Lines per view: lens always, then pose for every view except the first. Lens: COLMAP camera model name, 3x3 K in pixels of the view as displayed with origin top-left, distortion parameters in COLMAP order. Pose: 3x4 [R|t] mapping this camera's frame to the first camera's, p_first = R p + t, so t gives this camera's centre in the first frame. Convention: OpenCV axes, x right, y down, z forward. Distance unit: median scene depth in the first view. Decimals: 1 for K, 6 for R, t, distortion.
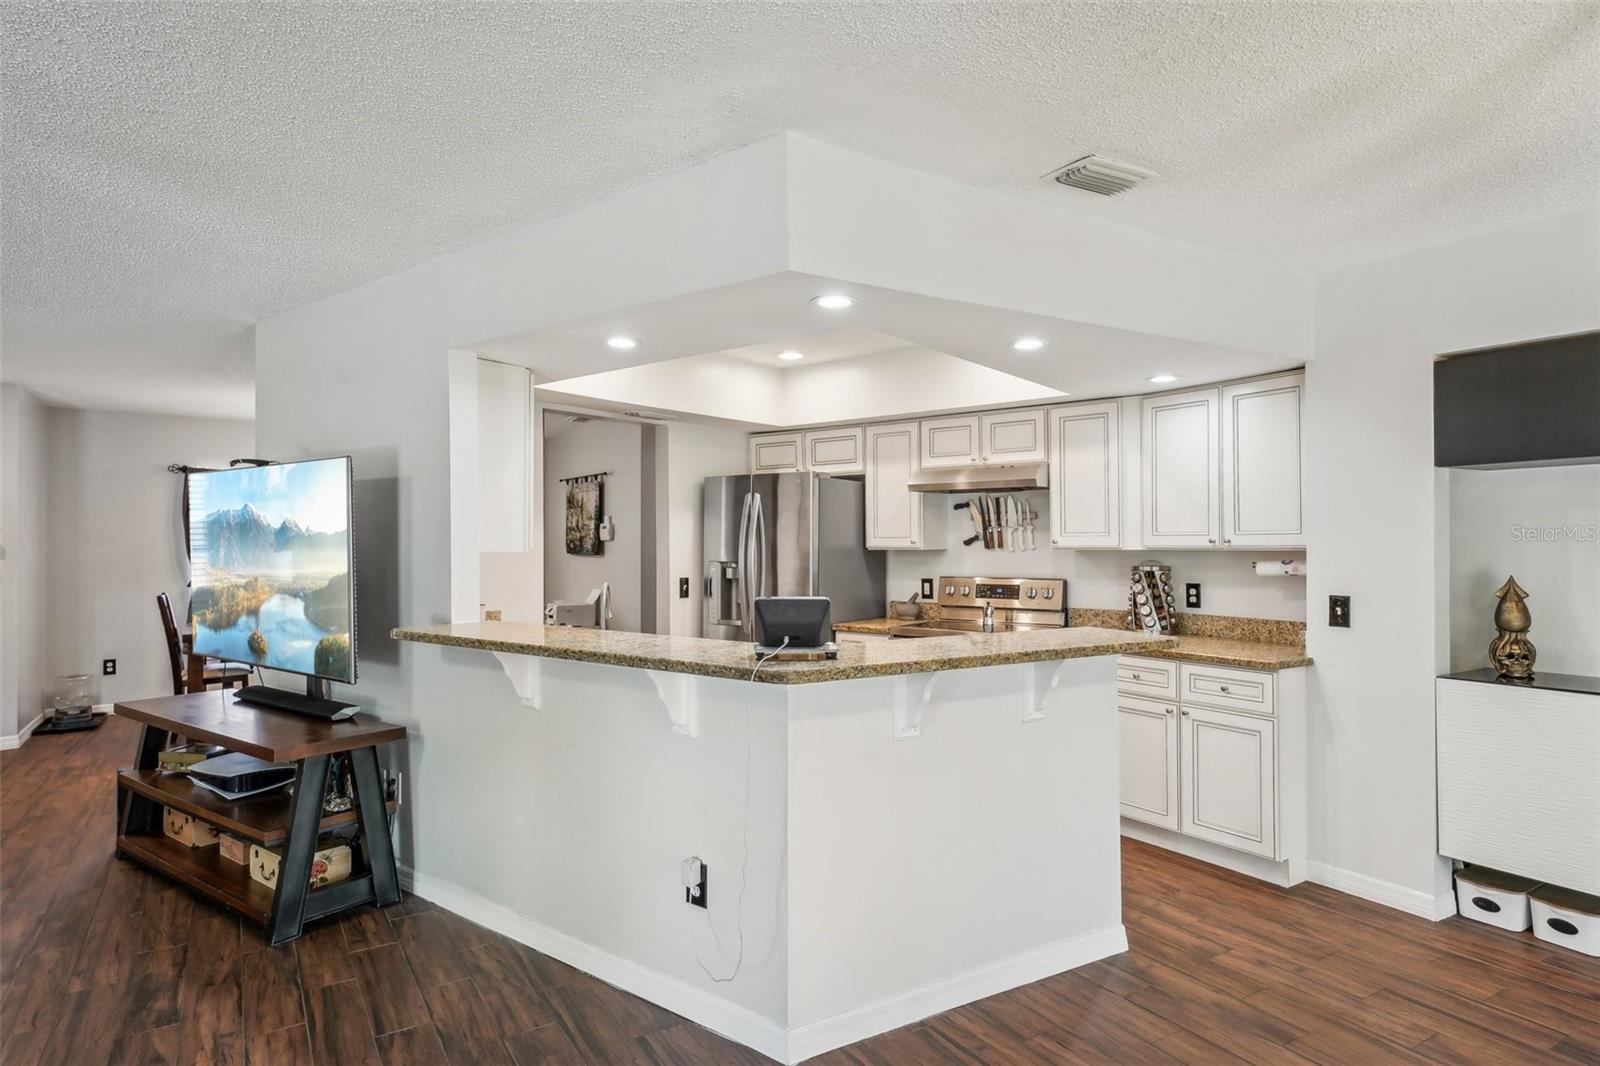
lens RADIAL K [[903.3, 0, 795.1], [0, 903.3, 537.6], [0, 0, 1]] dist [0.016031, 0.001276]
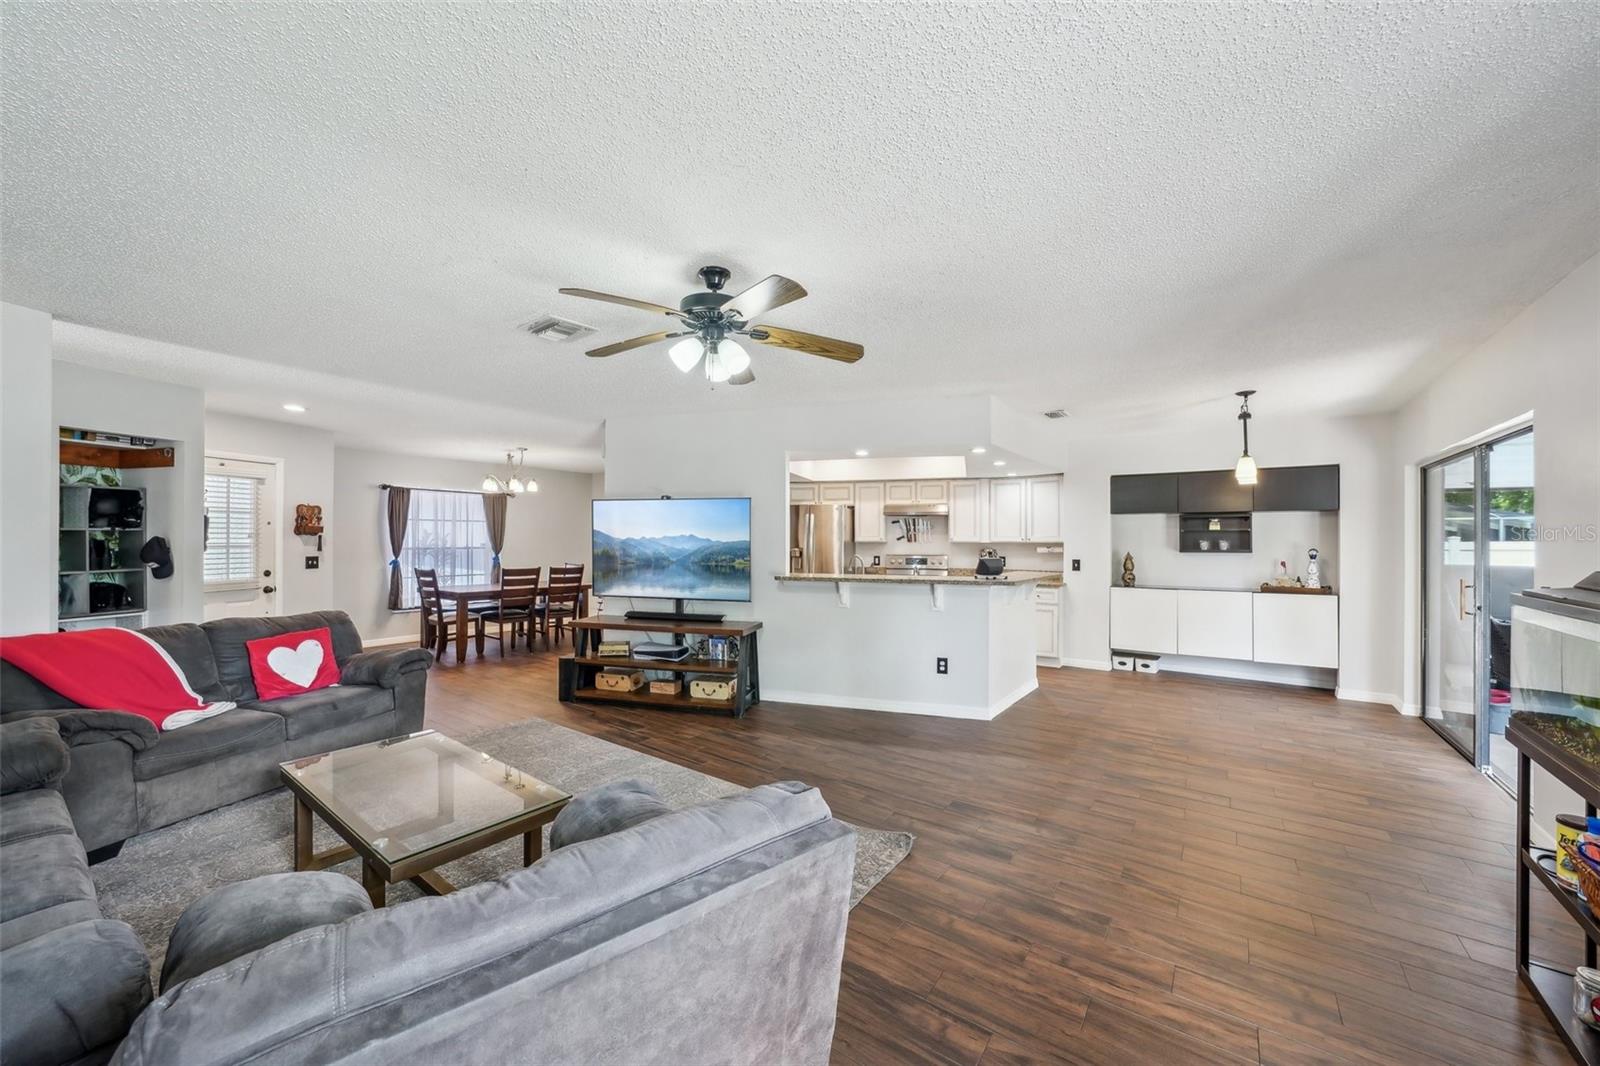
lens RADIAL K [[594.0, 0, 792.5], [0, 594.0, 537.4], [0, 0, 1]] dist [-0.020306, 0.003862]
pose [[0.929268, 0.007455, 0.369332, -0.801188], [-0.008611, 0.999962, 0.001481, 0.002288], [-0.369307, -0.004556, 0.929296, -0.318204]]
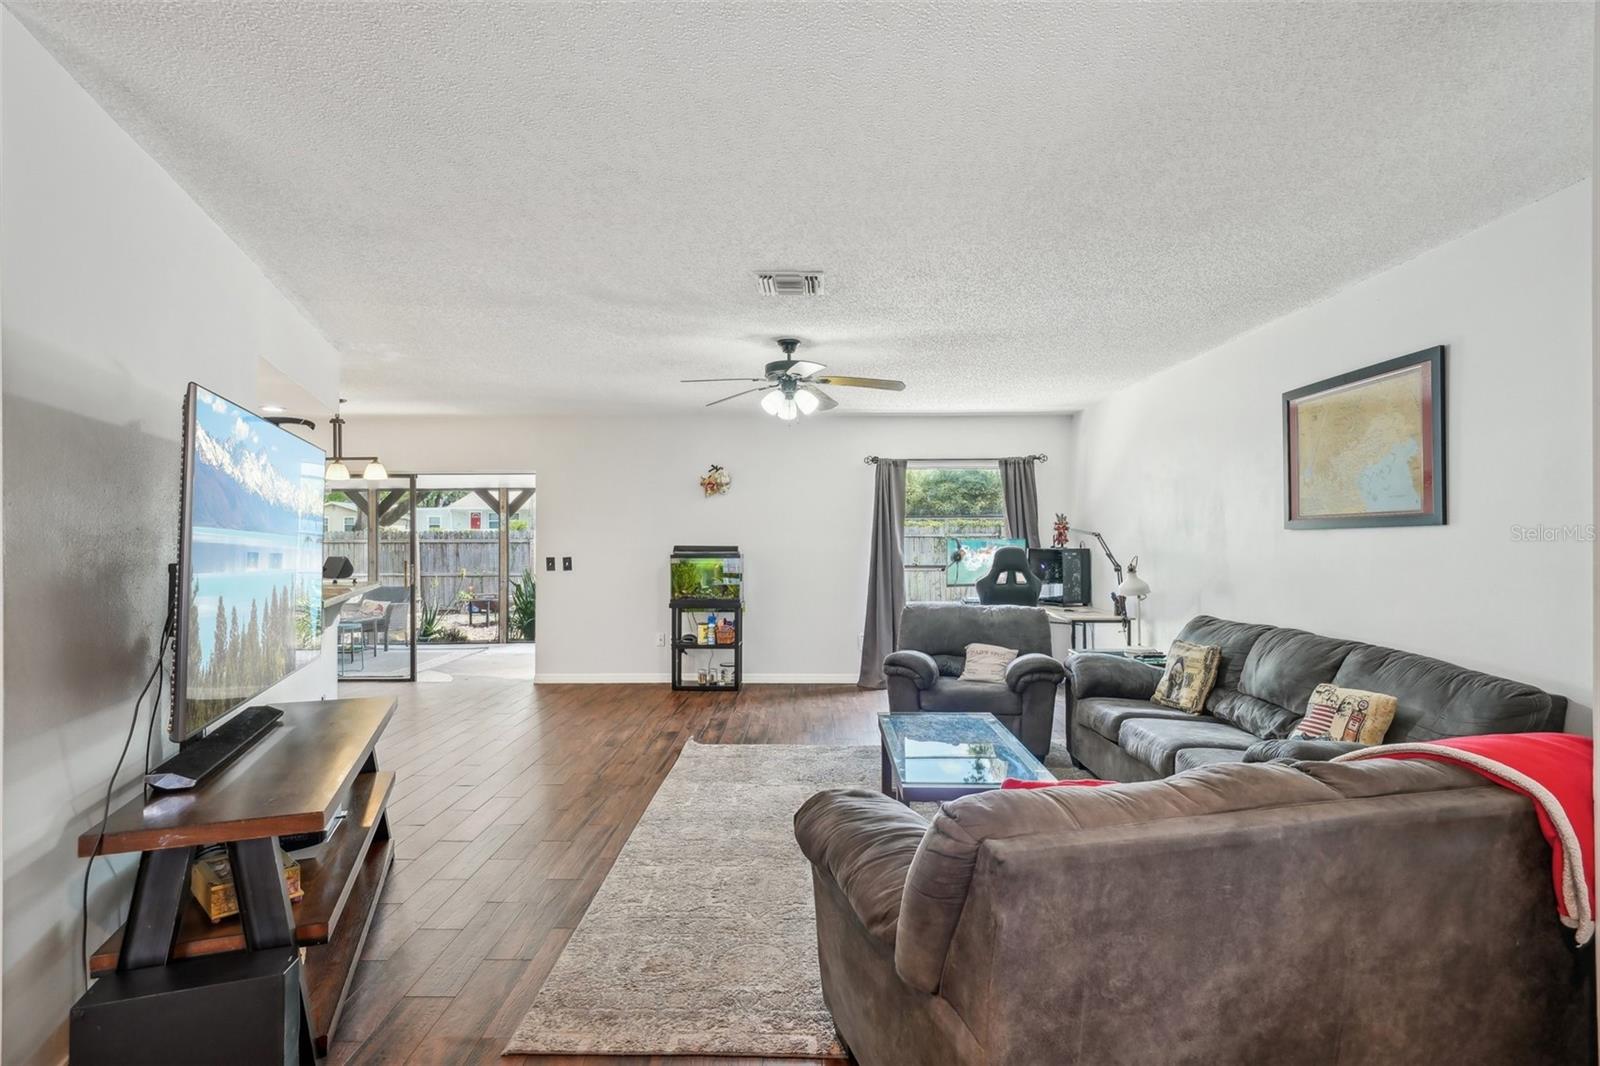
lens RADIAL K [[804.2, 0, 800.5], [0, 804.2, 532.1], [0, 0, 1]] dist [0.002568, 0.001312]
pose [[-0.844261, 0.006404, 0.535894, -1.295519], [-0.001691, 0.999892, -0.014613, 0.018823], [-0.535930, -0.013243, -0.844159, 1.304901]]
